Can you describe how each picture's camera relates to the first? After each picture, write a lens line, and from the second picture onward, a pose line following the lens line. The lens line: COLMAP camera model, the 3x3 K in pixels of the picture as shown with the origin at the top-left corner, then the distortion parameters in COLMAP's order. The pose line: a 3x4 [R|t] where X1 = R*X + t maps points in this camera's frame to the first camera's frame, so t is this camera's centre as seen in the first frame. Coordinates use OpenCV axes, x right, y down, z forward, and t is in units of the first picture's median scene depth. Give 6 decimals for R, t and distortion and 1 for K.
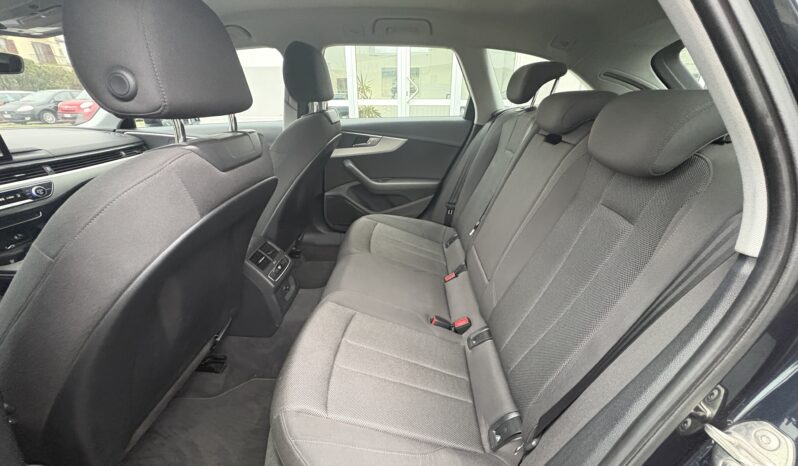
lens RADIAL K [[330.4, 0, 399.0], [0, 330.4, 233.0], [0, 0, 1]] dist [0.013307, 0.000158]
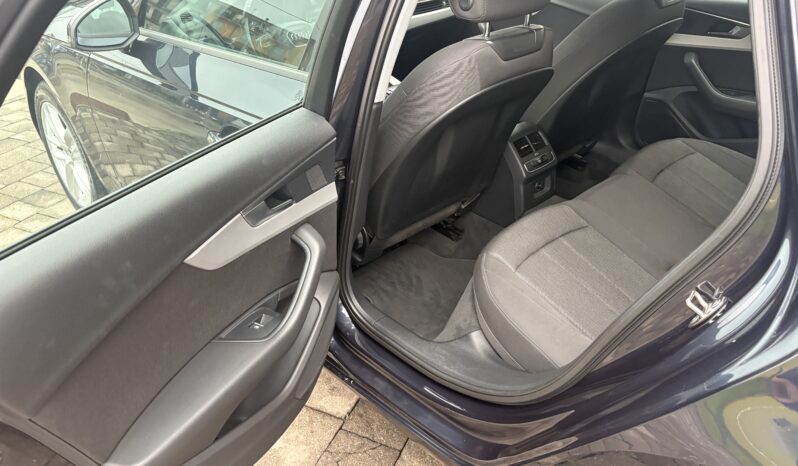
lens RADIAL K [[604.2, 0, 399.0], [0, 604.2, 233.0], [0, 0, 1]] dist [0.044038, -0.003652]
pose [[0.738948, 0.363397, -0.567361, 0.382017], [-0.282310, 0.931591, 0.228998, 0.013398], [0.611765, -0.009047, 0.790988, -0.580162]]
